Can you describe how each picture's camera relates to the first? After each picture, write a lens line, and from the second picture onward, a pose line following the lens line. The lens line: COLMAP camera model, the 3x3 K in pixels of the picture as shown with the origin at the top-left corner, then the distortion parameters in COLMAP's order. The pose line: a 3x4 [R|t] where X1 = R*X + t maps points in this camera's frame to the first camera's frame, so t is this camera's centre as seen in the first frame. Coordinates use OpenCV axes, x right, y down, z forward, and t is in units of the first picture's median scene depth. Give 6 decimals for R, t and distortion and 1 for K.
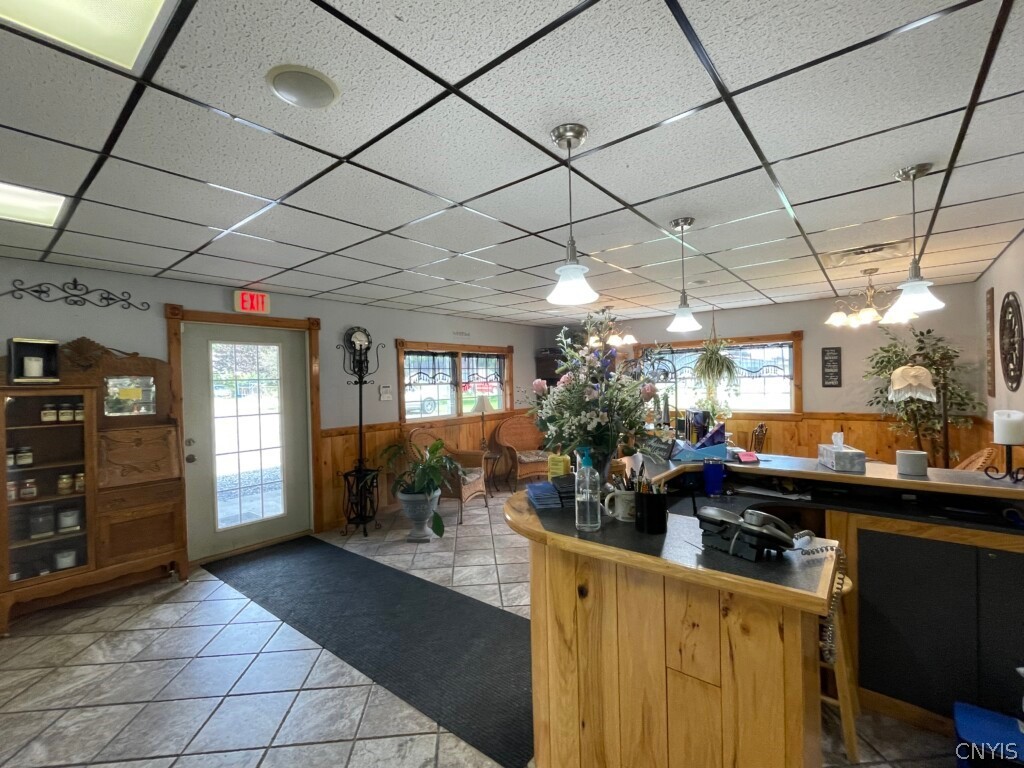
lens RADIAL K [[451.8, 0, 514.5], [0, 451.8, 384.9], [0, 0, 1]] dist [-0.000801, -0.000222]
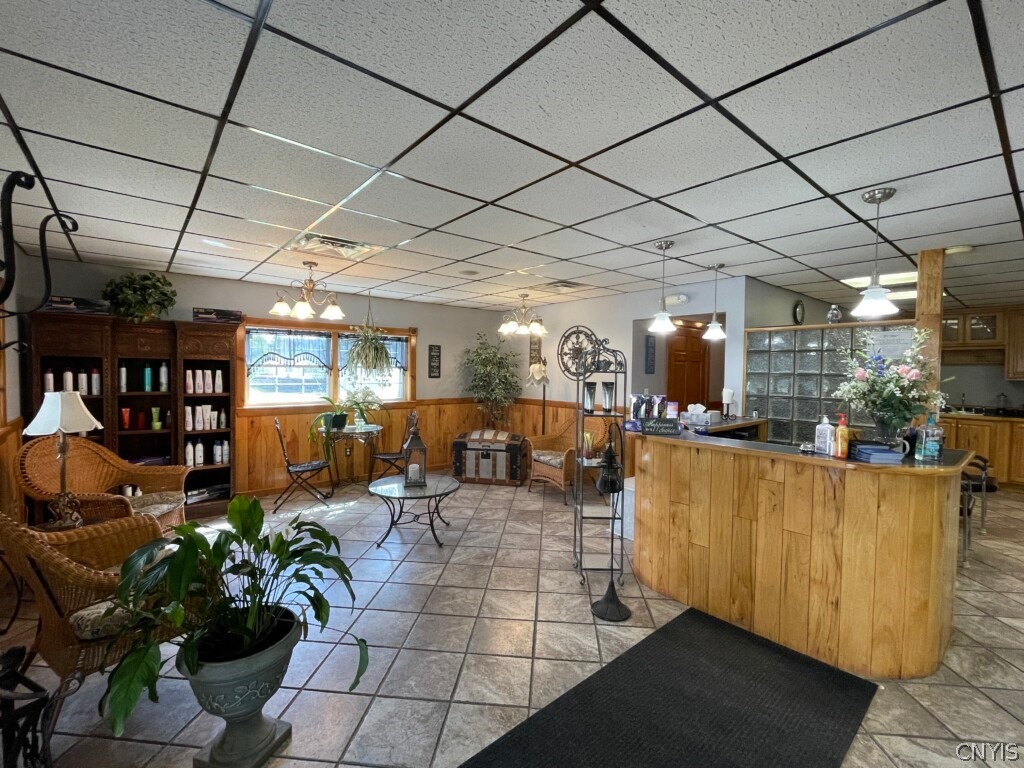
lens RADIAL K [[451.8, 0, 514.1], [0, 451.8, 383.7], [0, 0, 1]] dist [-0.000801, -0.000222]
pose [[0.181546, -0.005572, 0.983367, -0.424293], [-0.006651, 0.999954, 0.006894, 0.009918], [-0.983360, -0.007792, 0.181501, 0.537813]]
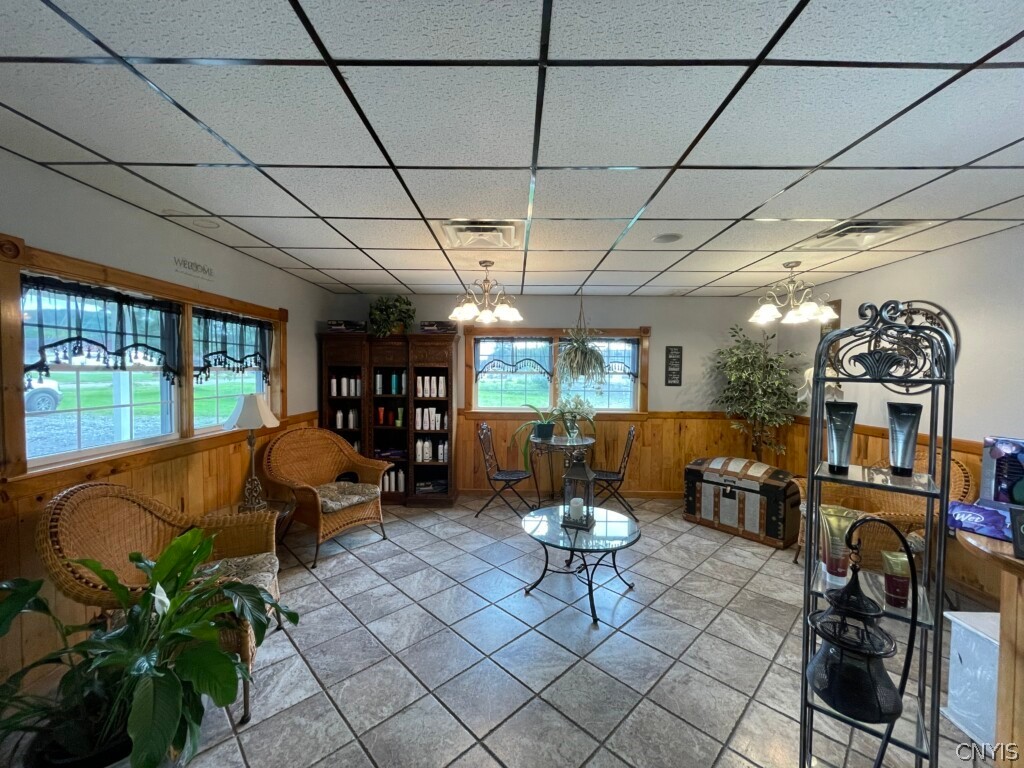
lens RADIAL K [[413.8, 0, 511.1], [0, 413.8, 383.2], [0, 0, 1]] dist [-0.006557, -0.000001]
pose [[0.780076, 0.014455, 0.625517, -0.139307], [-0.020042, 0.999797, 0.001889, 0.004042], [-0.625363, -0.014010, 0.780208, 0.482765]]
